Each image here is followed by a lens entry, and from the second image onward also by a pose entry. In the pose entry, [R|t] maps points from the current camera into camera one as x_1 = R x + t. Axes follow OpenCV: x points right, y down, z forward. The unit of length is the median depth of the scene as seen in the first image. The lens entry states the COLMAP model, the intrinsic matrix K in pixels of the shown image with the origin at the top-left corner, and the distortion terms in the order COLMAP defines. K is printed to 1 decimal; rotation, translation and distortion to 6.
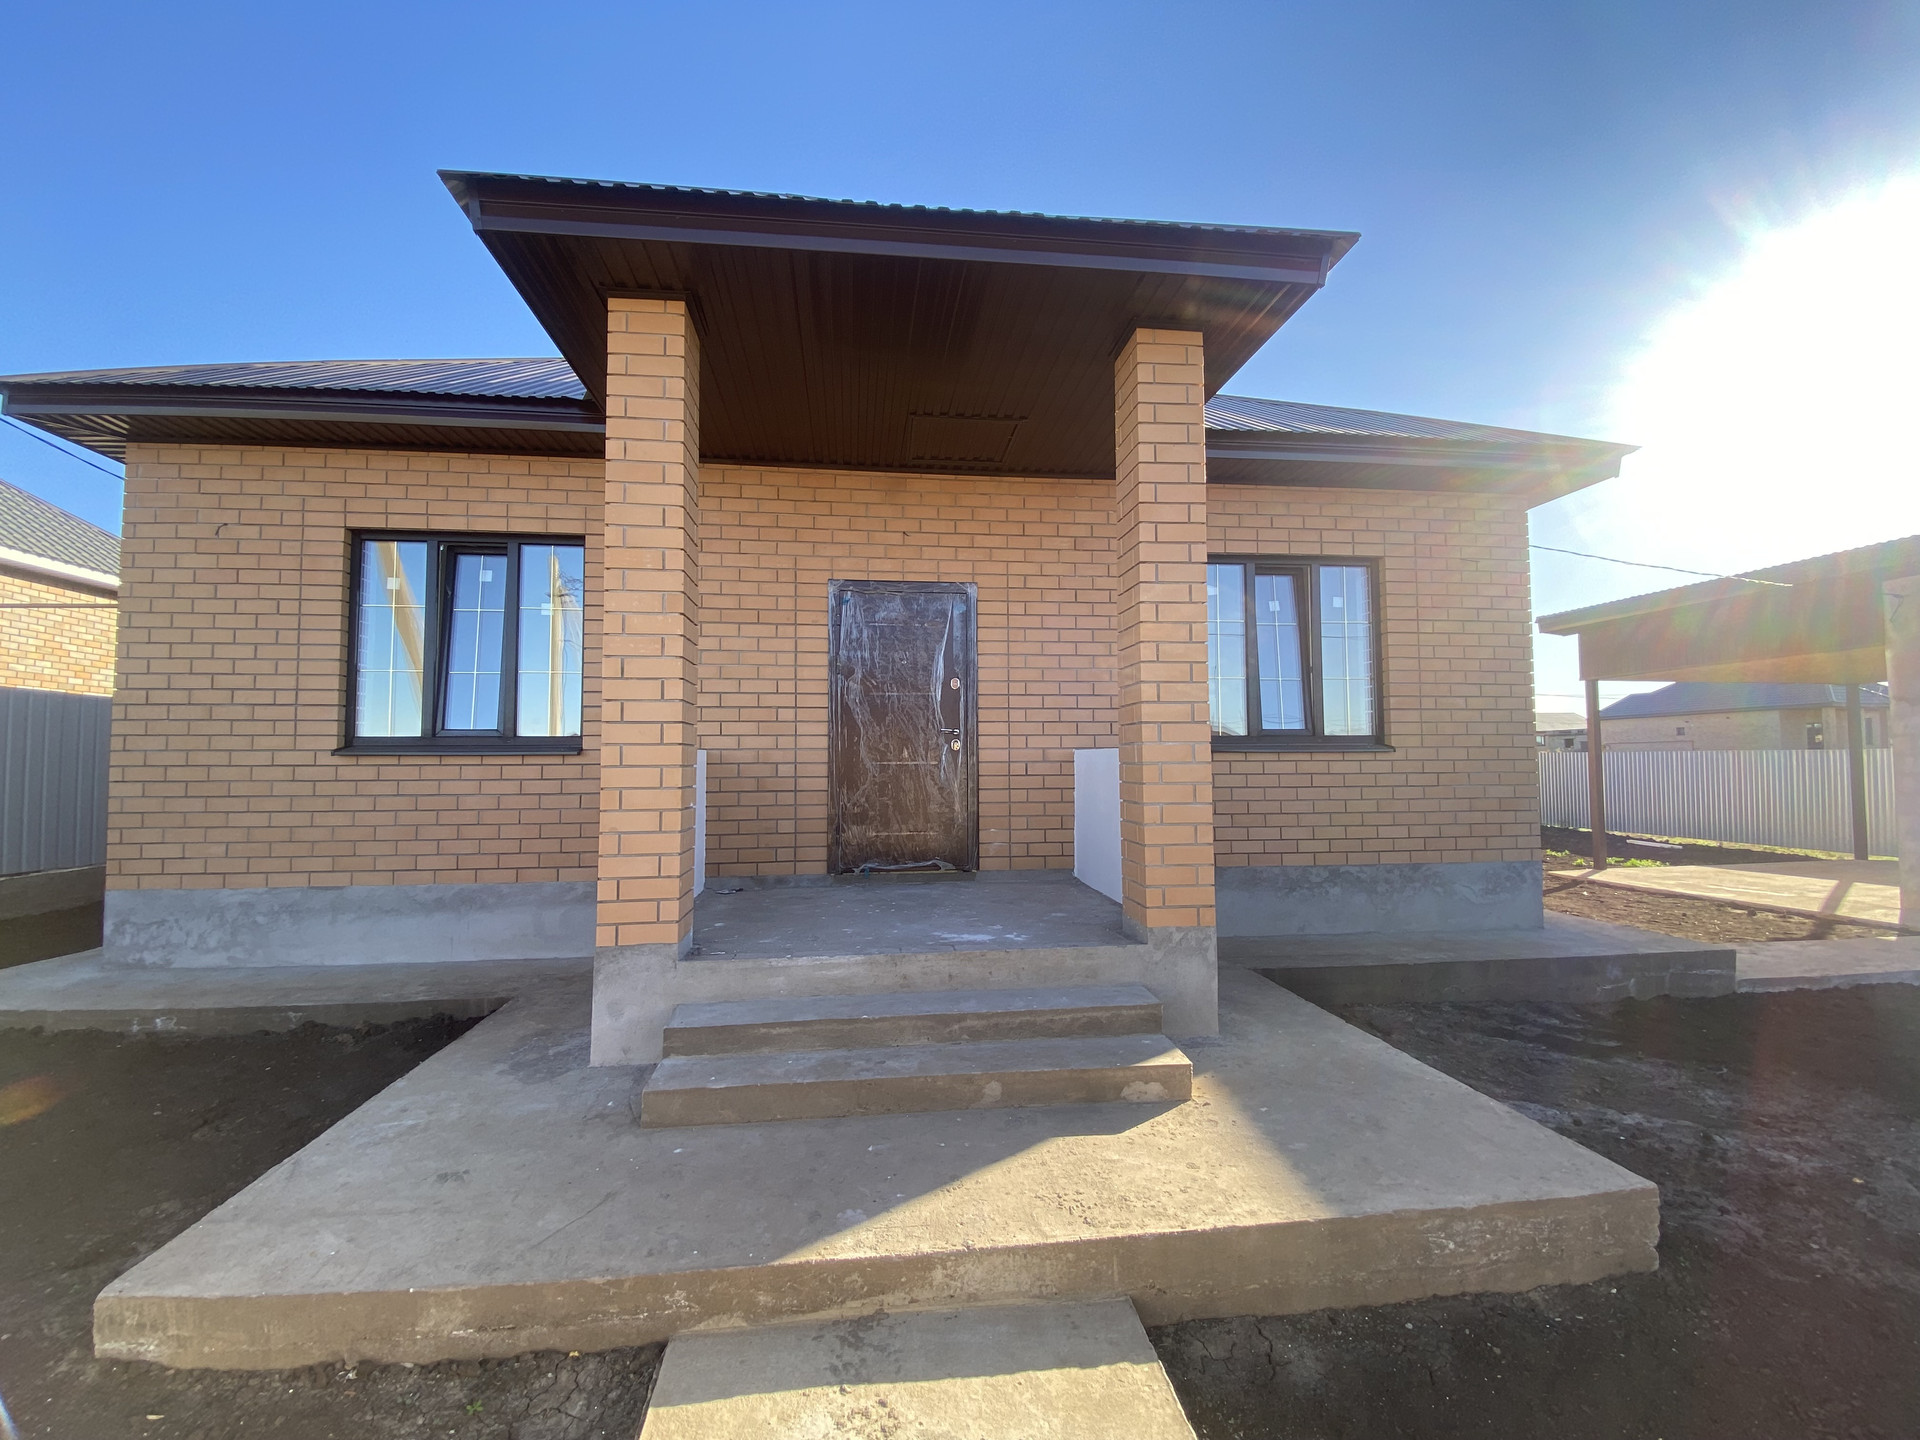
lens RADIAL K [[766.5, 0, 957.9], [0, 766.5, 725.6], [0, 0, 1]] dist [0.020862, -0.023371]
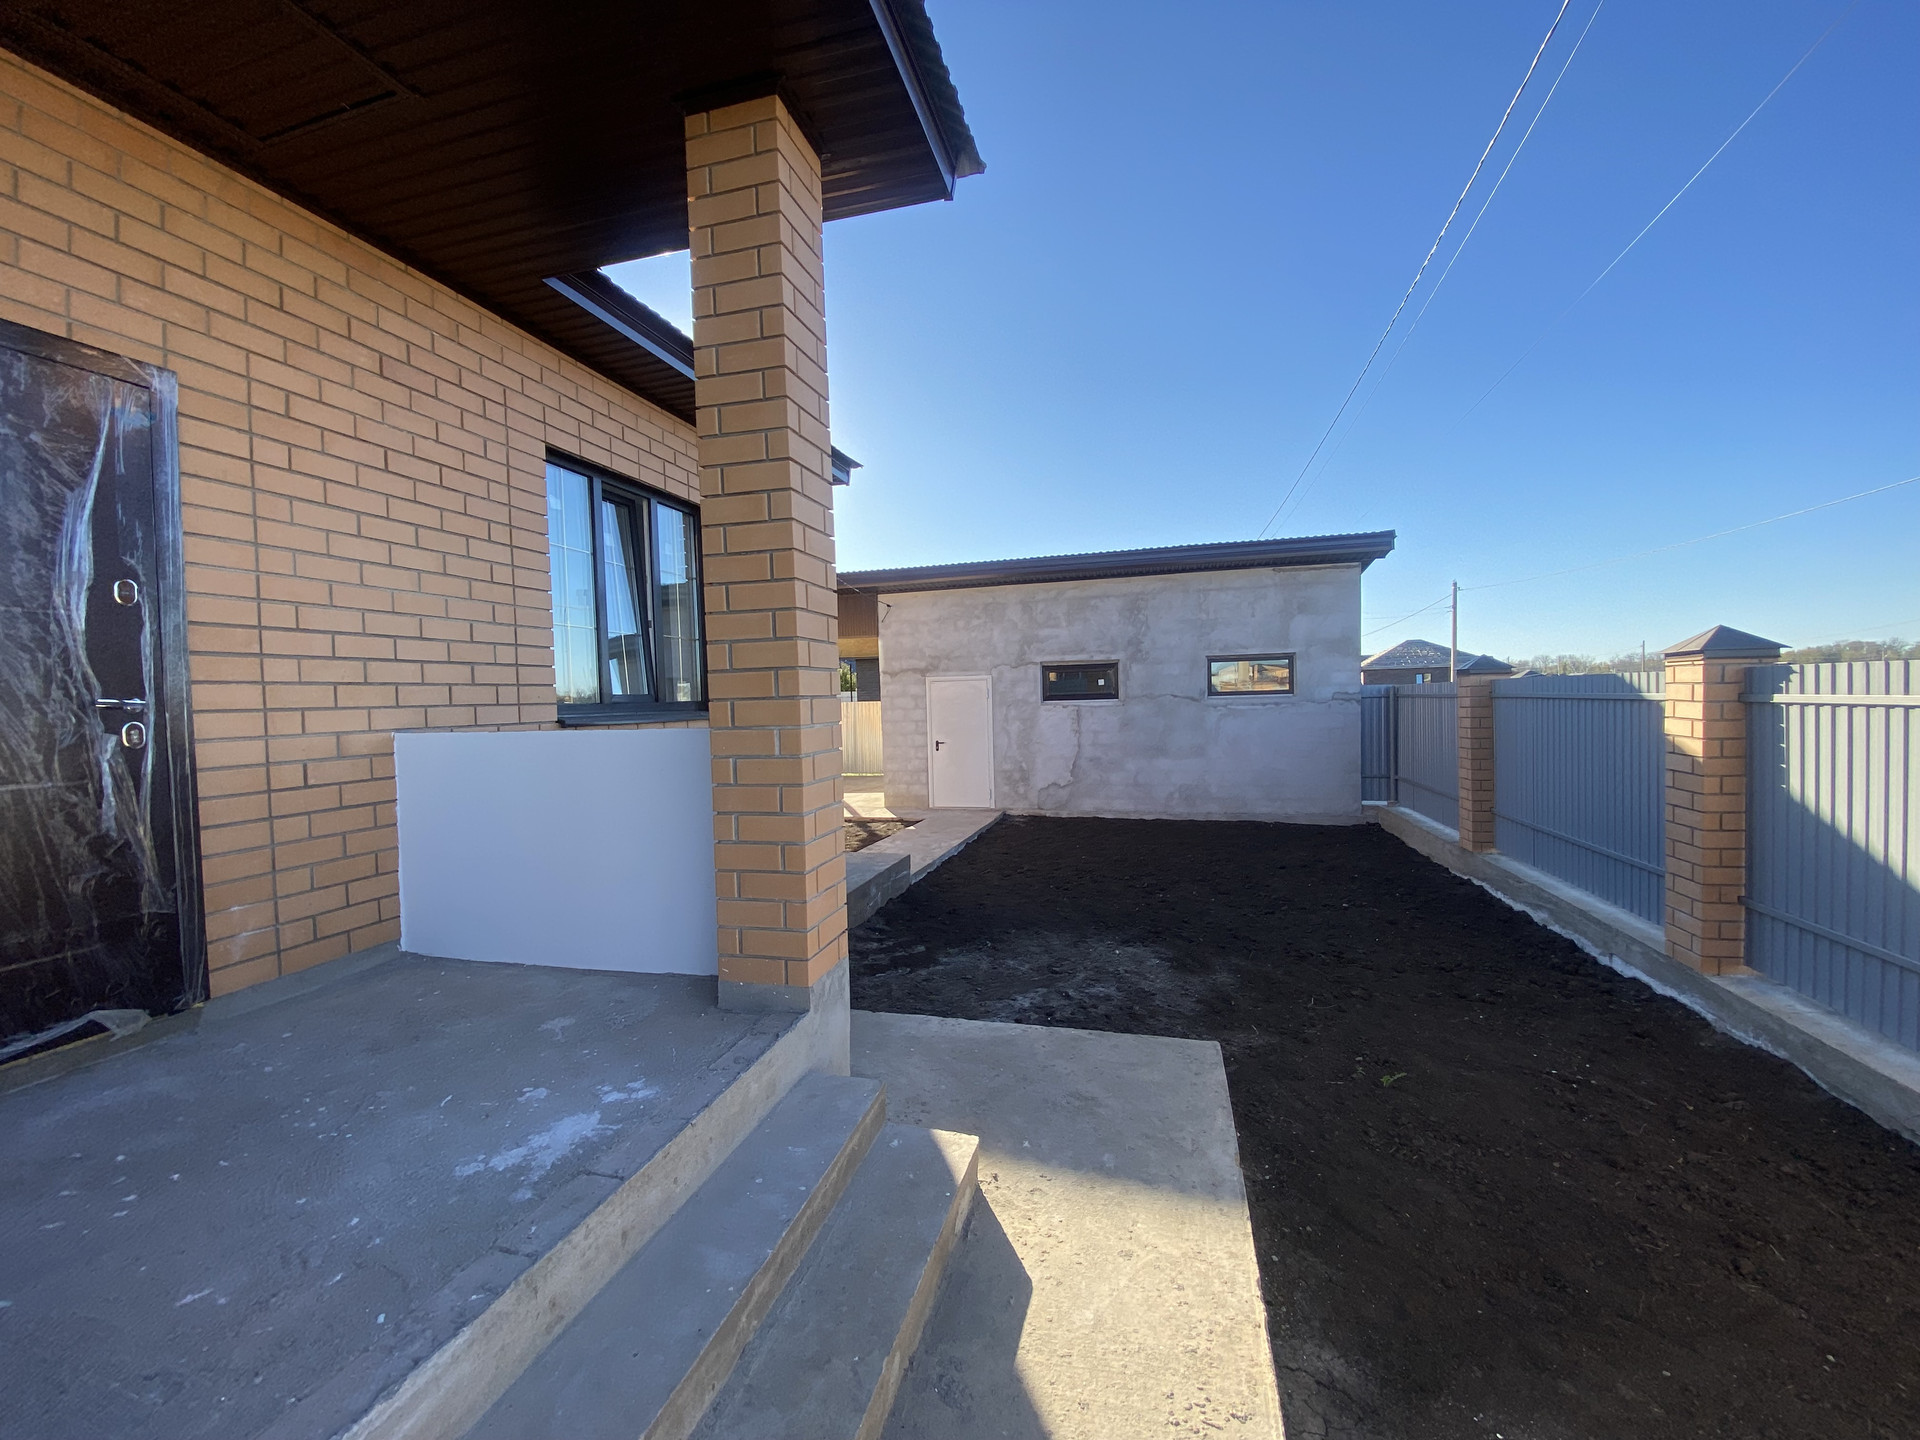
lens RADIAL K [[766.5, 0, 957.9], [0, 766.5, 725.6], [0, 0, 1]] dist [0.020862, -0.023371]
pose [[0.373200, -0.038811, 0.926939, -0.226692], [-0.018020, 0.998633, 0.049068, -0.009851], [-0.927576, -0.035016, 0.371990, 0.405768]]
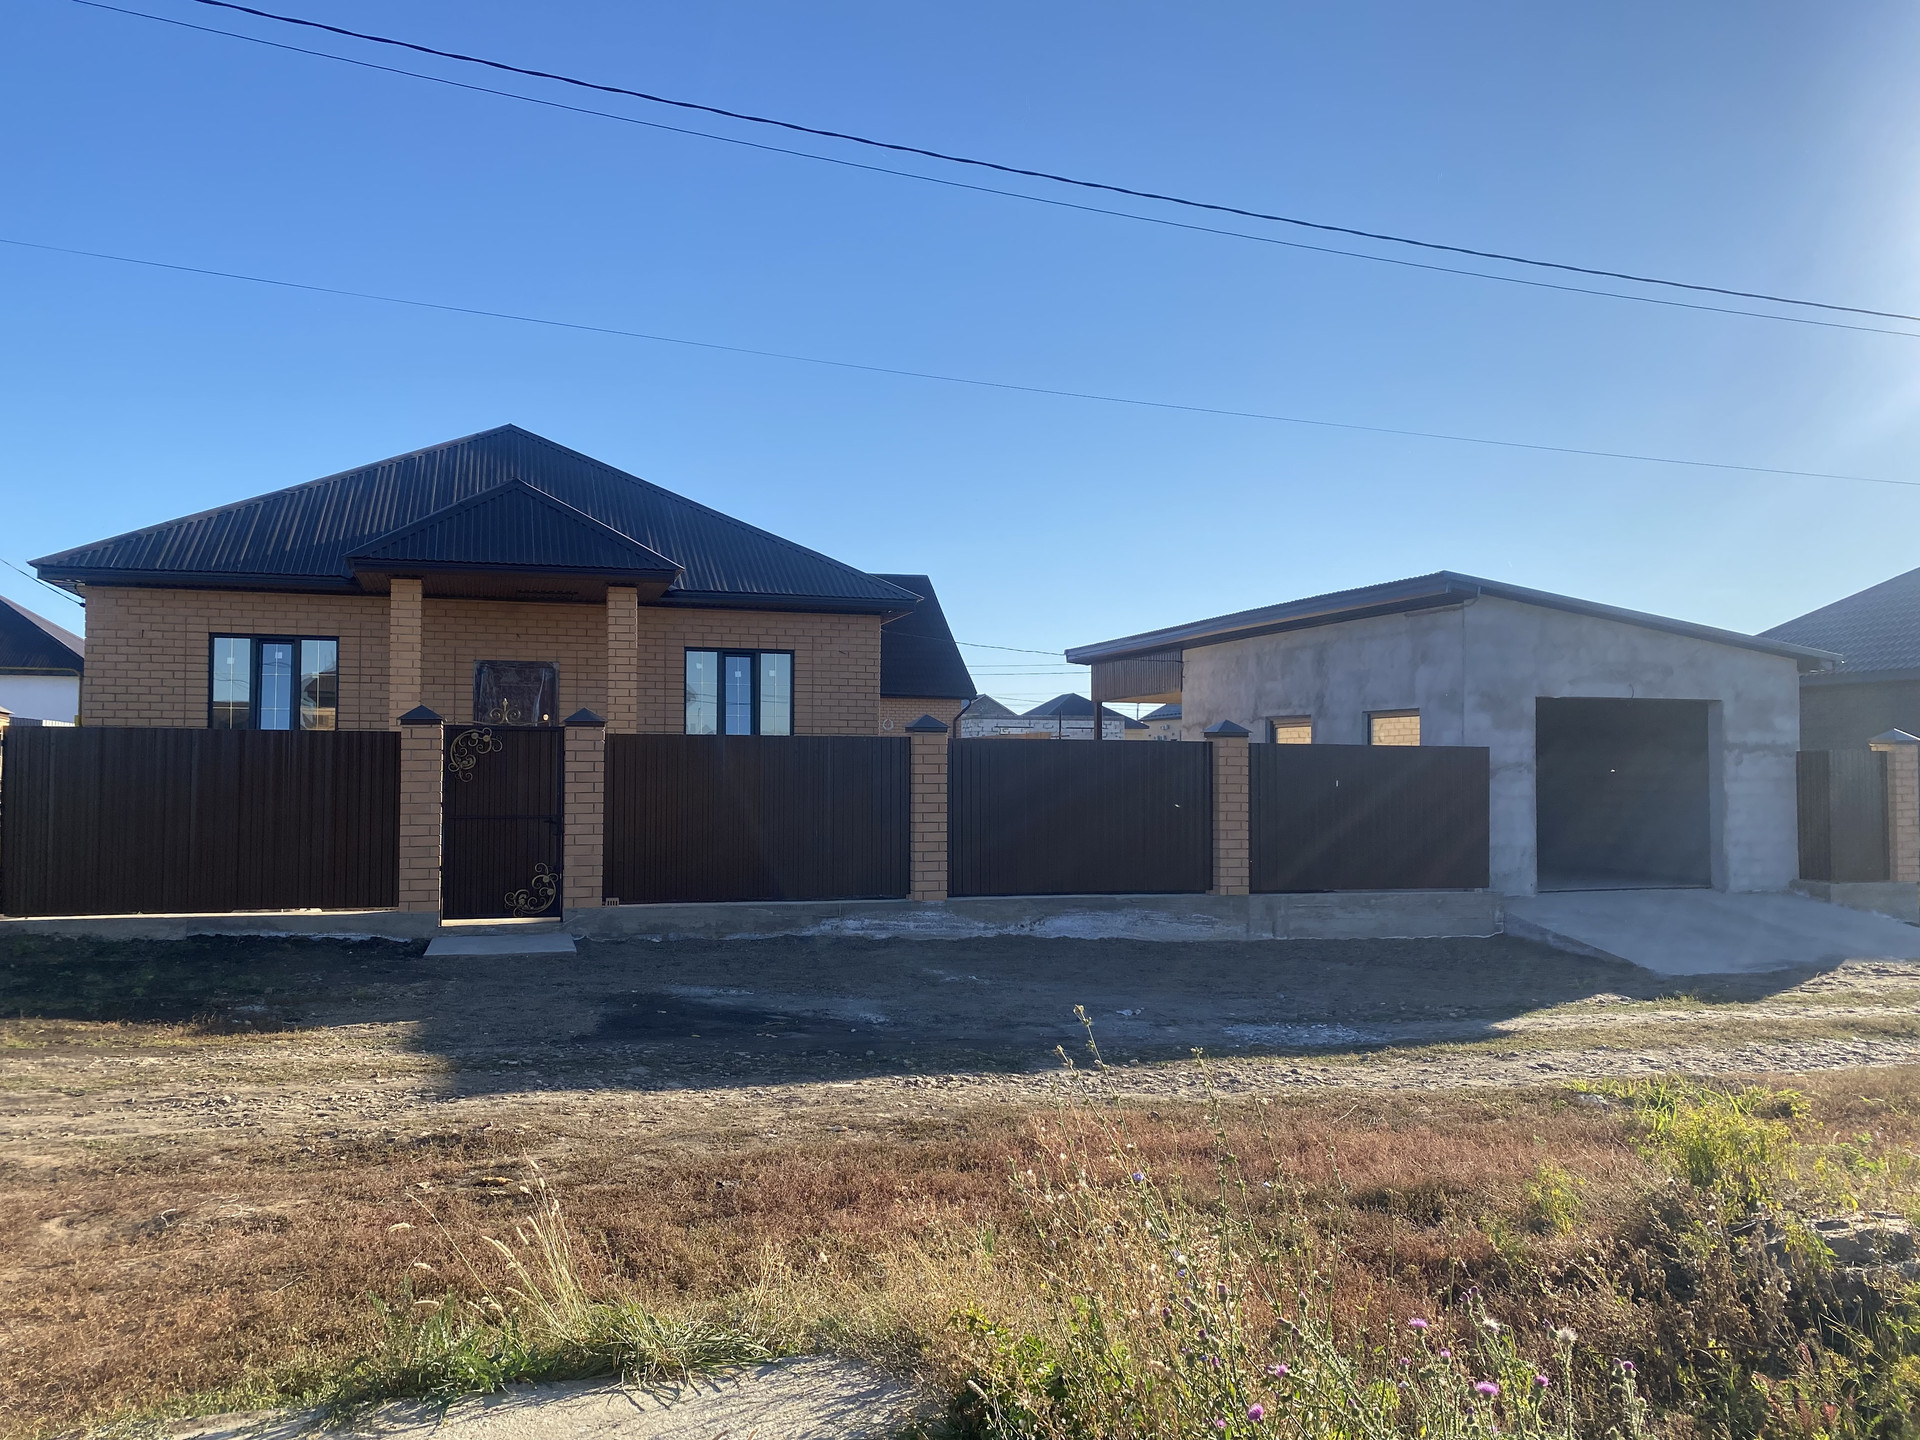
lens RADIAL K [[1475.0, 0, 928.7], [0, 1475.0, 729.0], [0, 0, 1]] dist [0.097628, -0.225571]
pose [[0.987525, 0.014375, 0.156802, 0.347021], [-0.017201, 0.999713, 0.016680, -0.103203], [-0.156517, -0.019169, 0.987489, -2.655573]]
